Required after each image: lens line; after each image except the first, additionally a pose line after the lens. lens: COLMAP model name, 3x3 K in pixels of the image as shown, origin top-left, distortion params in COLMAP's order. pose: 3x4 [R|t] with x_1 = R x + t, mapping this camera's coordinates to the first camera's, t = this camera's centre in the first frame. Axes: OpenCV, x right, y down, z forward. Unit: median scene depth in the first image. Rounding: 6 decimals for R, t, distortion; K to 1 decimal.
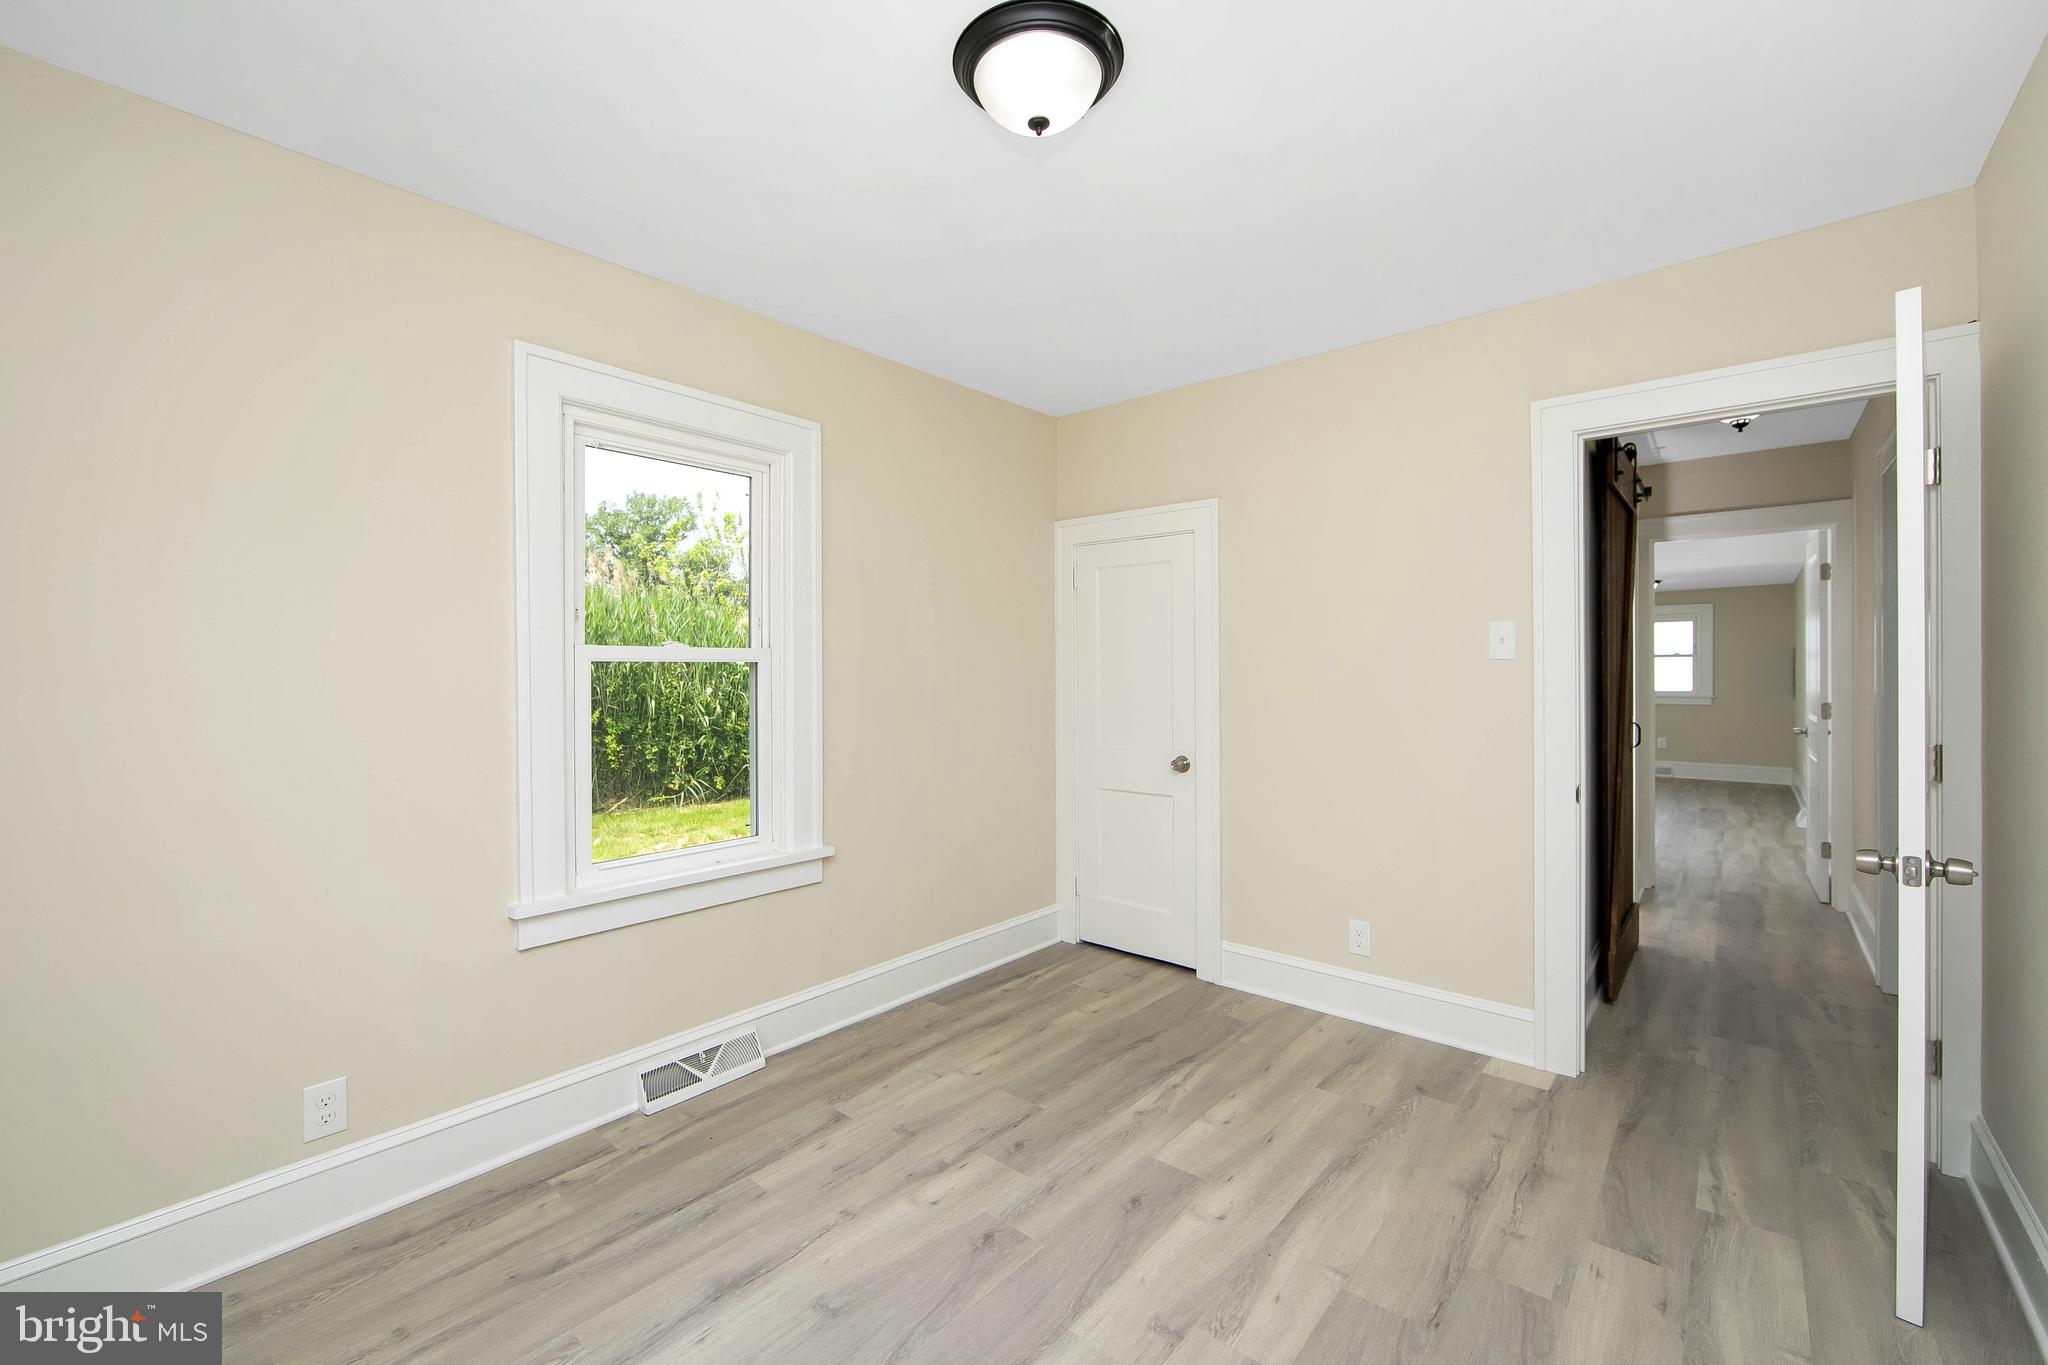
lens RADIAL K [[836.9, 0, 1032.2], [0, 836.9, 667.5], [0, 0, 1]] dist [-0.002413, 0.000174]
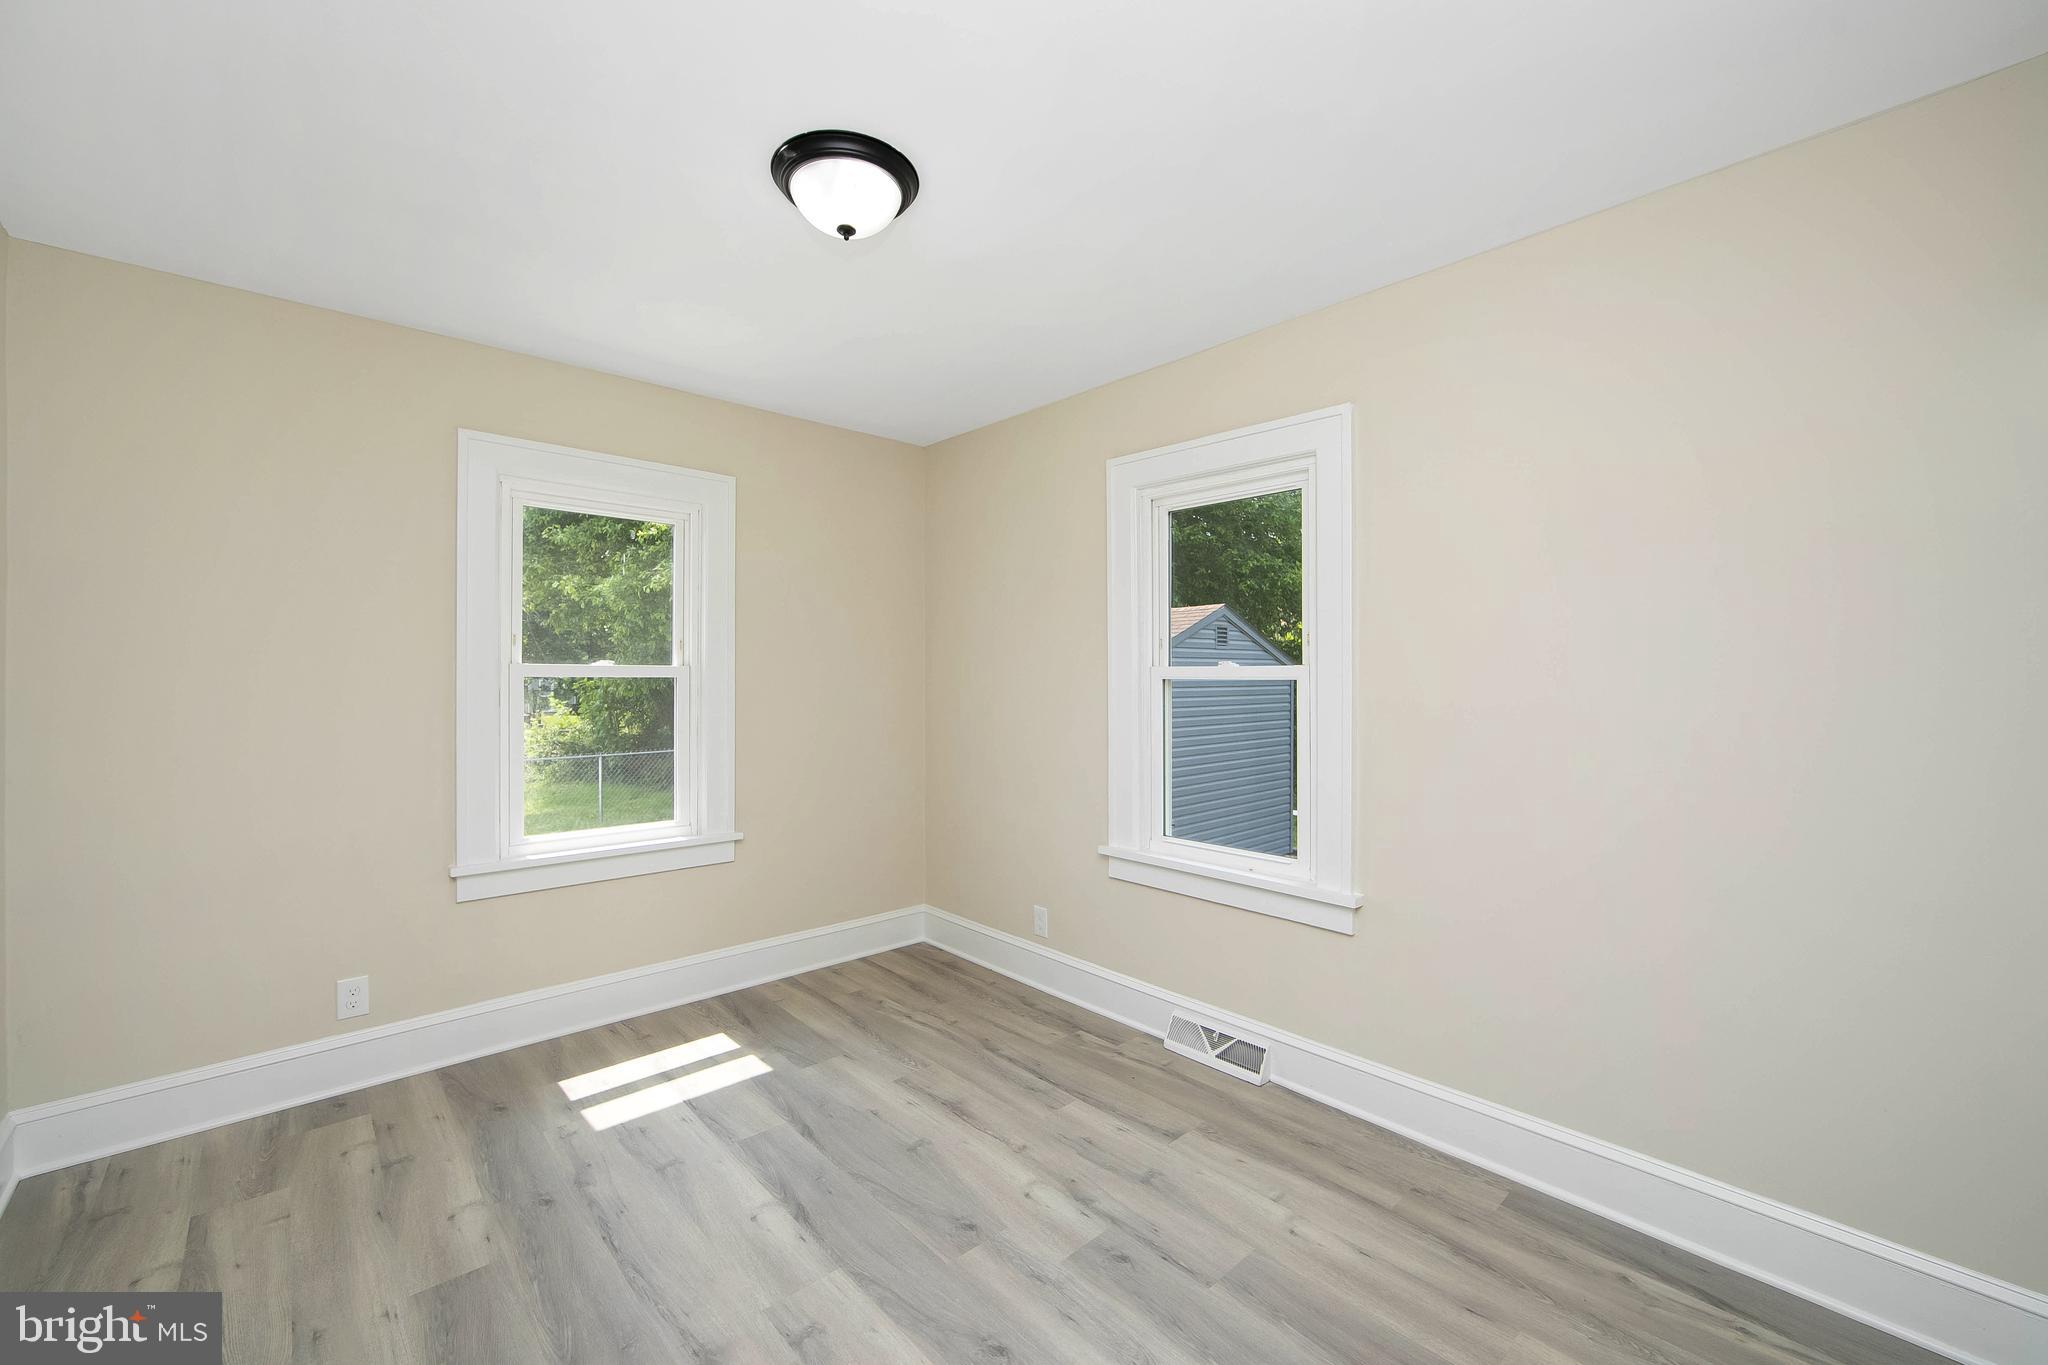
lens RADIAL K [[836.9, 0, 1032.2], [0, 836.9, 667.5], [0, 0, 1]] dist [-0.002413, 0.000174]
pose [[-0.129556, -0.005687, -0.991556, 0.788315], [0.005735, 0.999963, -0.006485, -0.017032], [0.991555, -0.006527, -0.129519, 0.967846]]
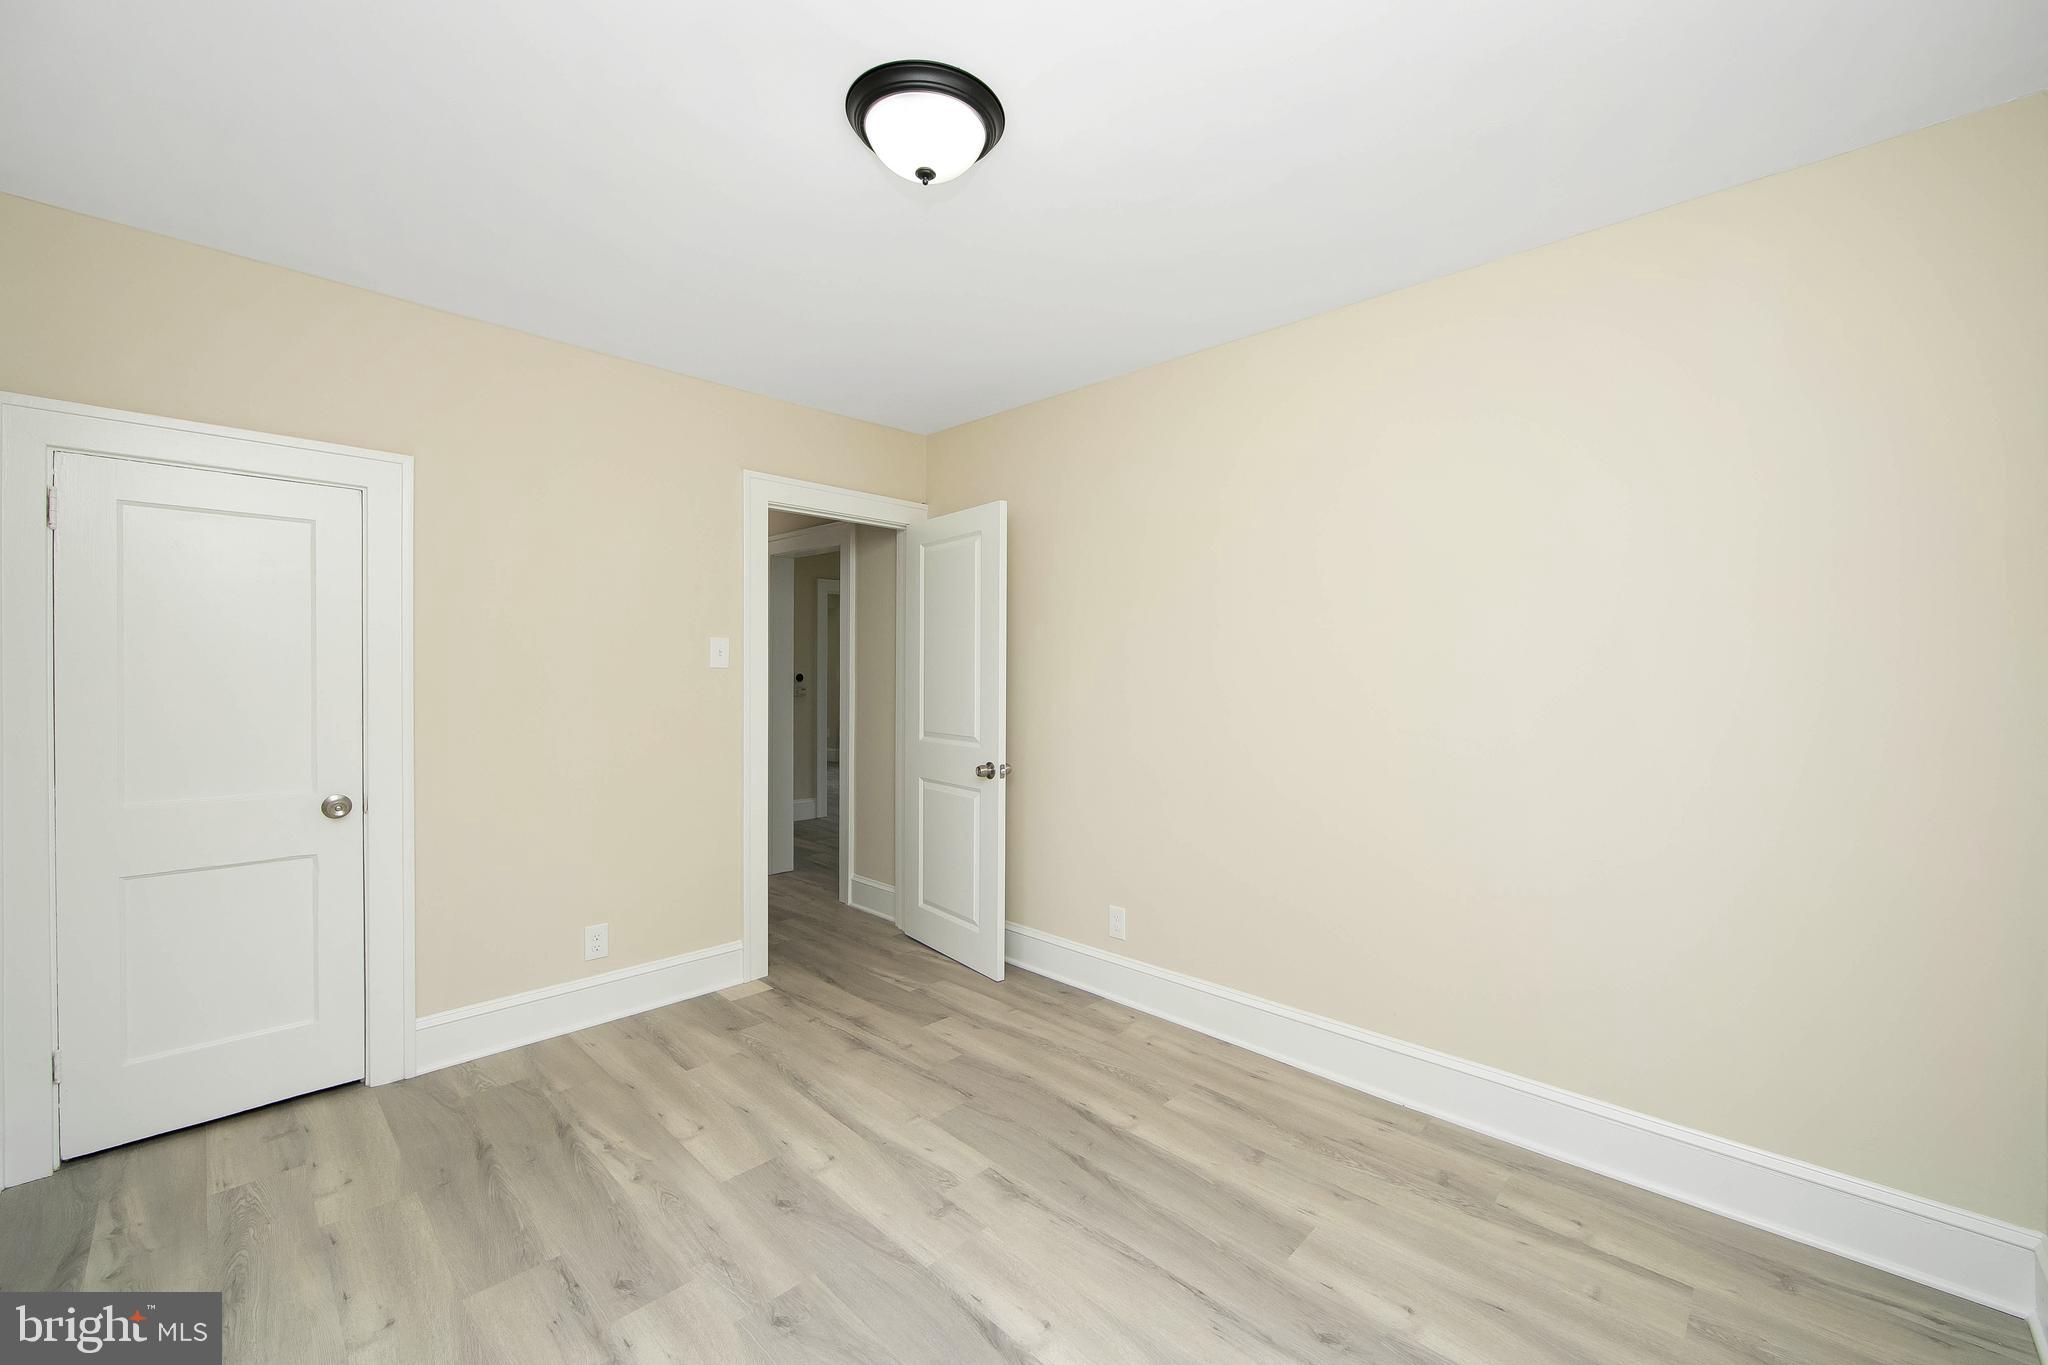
lens RADIAL K [[798.2, 0, 1024.0], [0, 798.2, 682.5], [0, 0, 1]] dist [-0.000110, 0.000196]
pose [[0.078284, -0.004726, 0.996920, -0.688598], [-0.008314, 0.999951, 0.005394, 0.001187], [-0.996896, -0.008711, 0.078241, 0.541673]]
